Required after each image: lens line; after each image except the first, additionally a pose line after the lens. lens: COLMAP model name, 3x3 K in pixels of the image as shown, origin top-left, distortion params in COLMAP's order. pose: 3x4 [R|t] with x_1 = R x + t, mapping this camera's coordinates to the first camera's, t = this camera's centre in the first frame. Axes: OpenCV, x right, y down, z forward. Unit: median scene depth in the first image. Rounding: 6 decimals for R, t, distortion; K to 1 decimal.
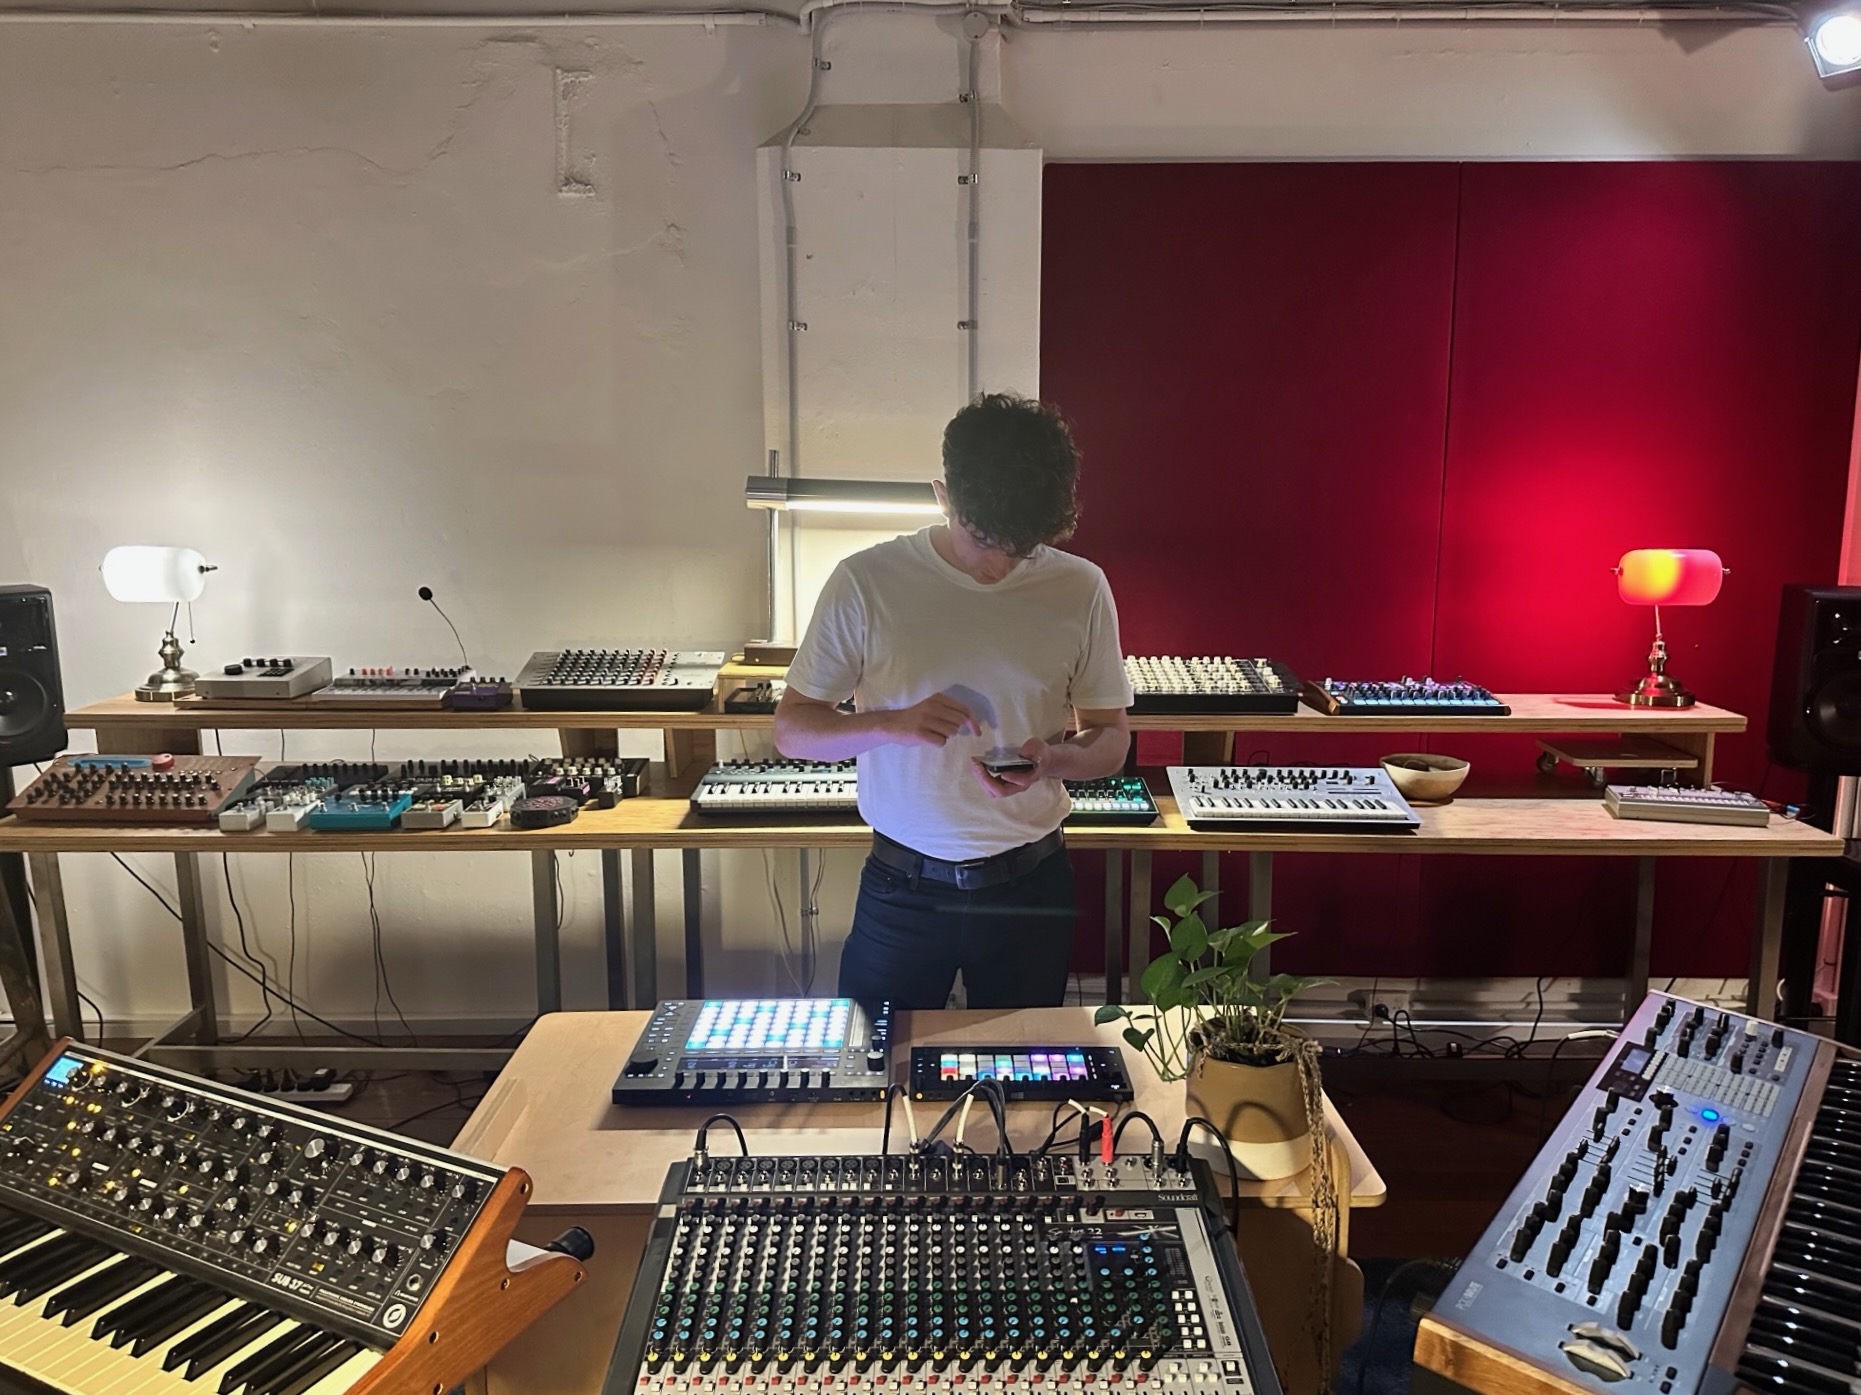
lens RADIAL K [[1265.8, 0, 930.5], [0, 1265.8, 697.5], [0, 0, 1]] dist [0.059902, -0.133733]
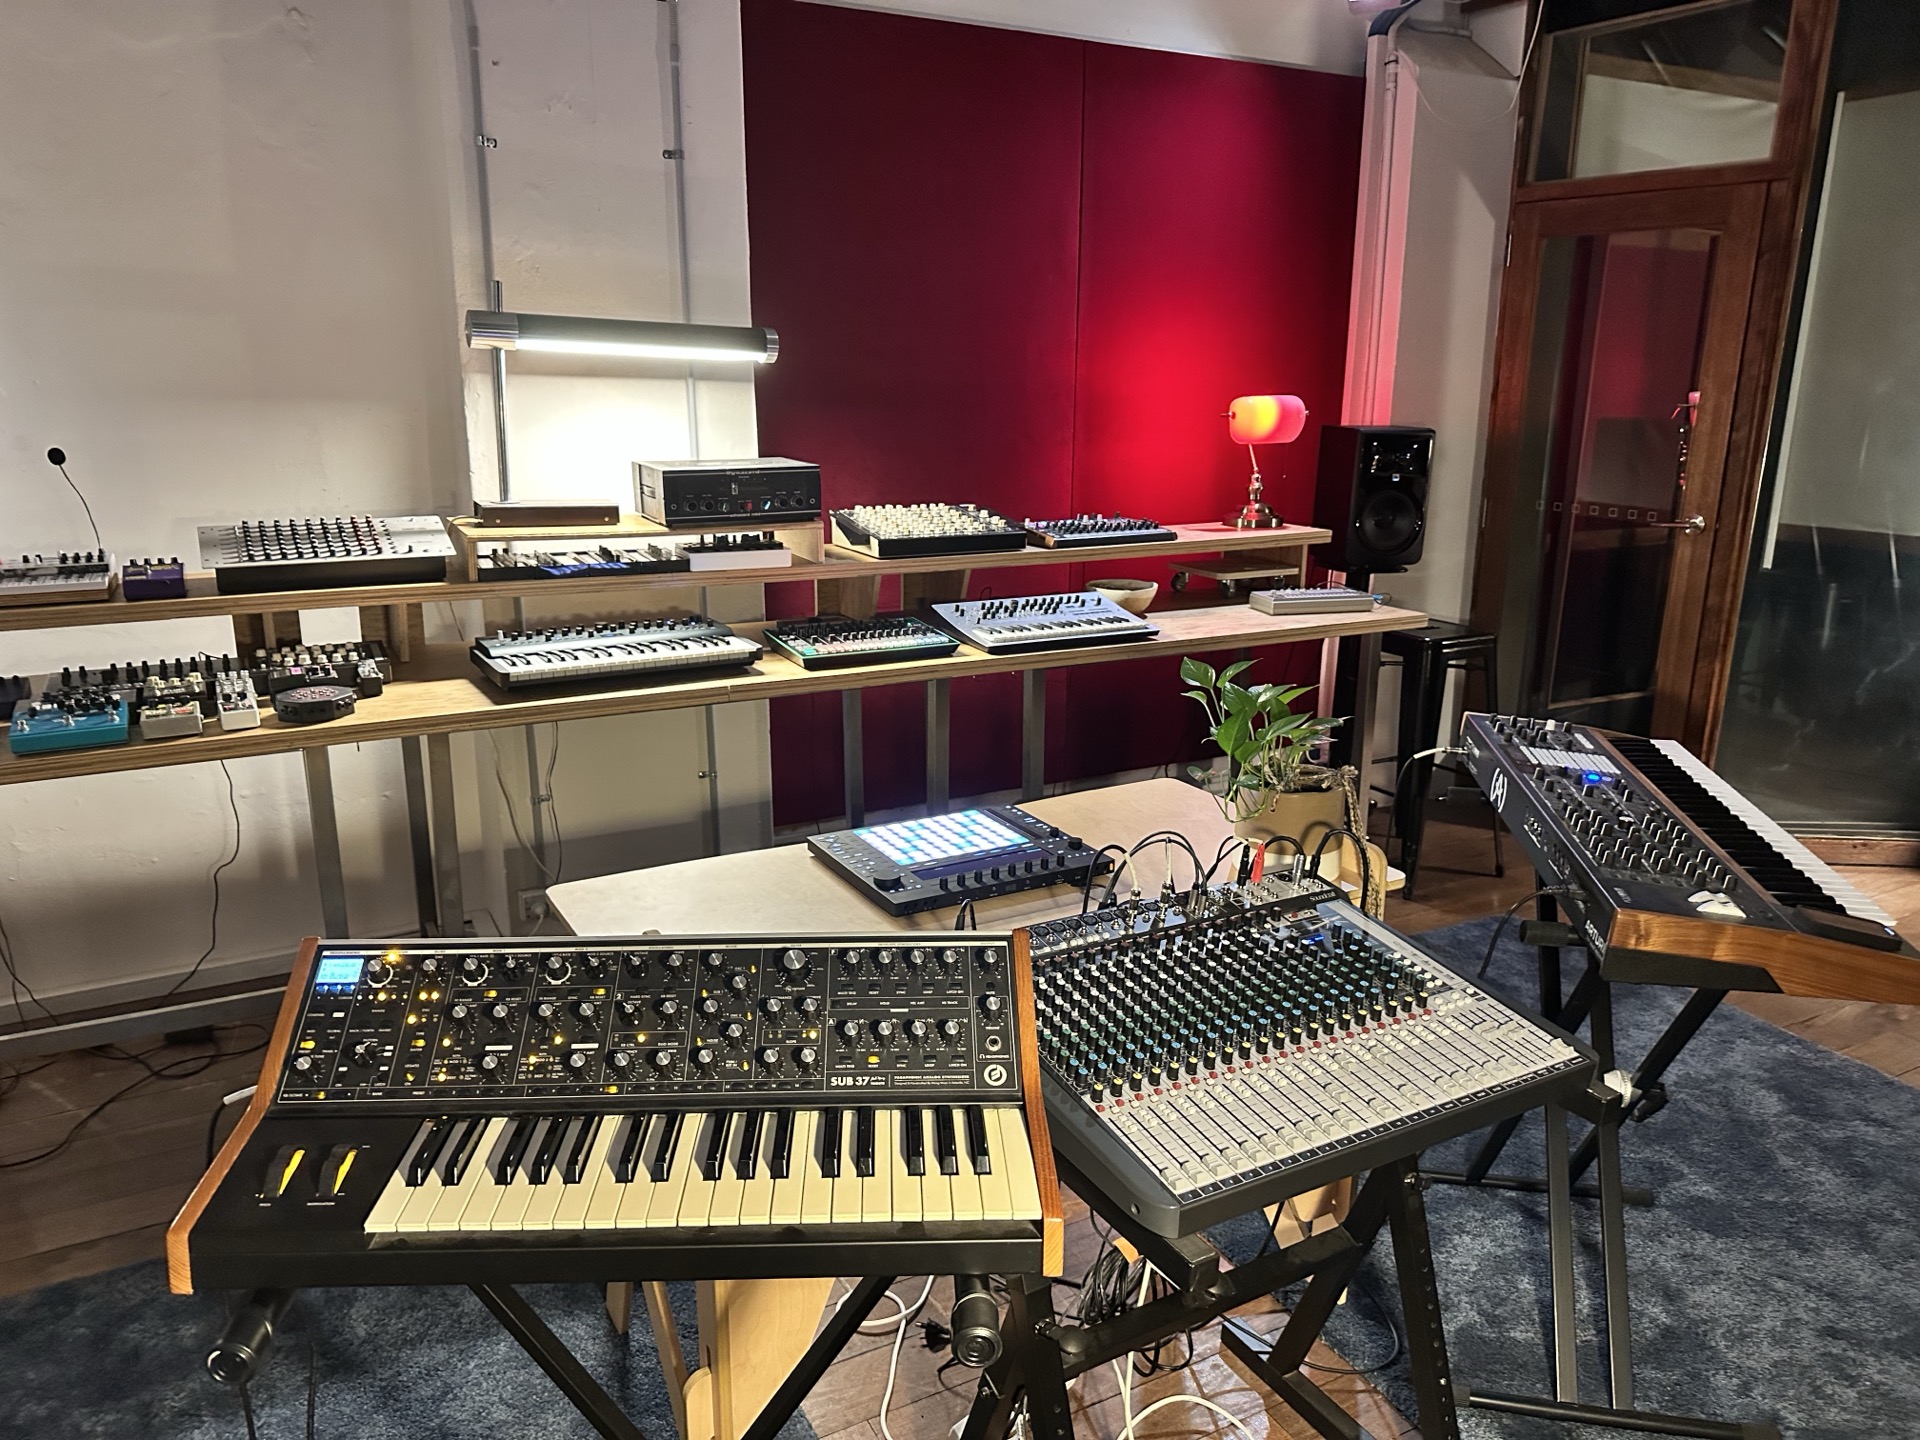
lens RADIAL K [[1305.9, 0, 960.0], [0, 1305.9, 720.0], [0, 0, 1]] dist [0.059902, -0.133733]
pose [[0.886023, -0.112955, 0.449672, -0.290345], [0.055462, 0.988727, 0.139082, -0.001222], [-0.460313, -0.098290, 0.882299, -0.004179]]
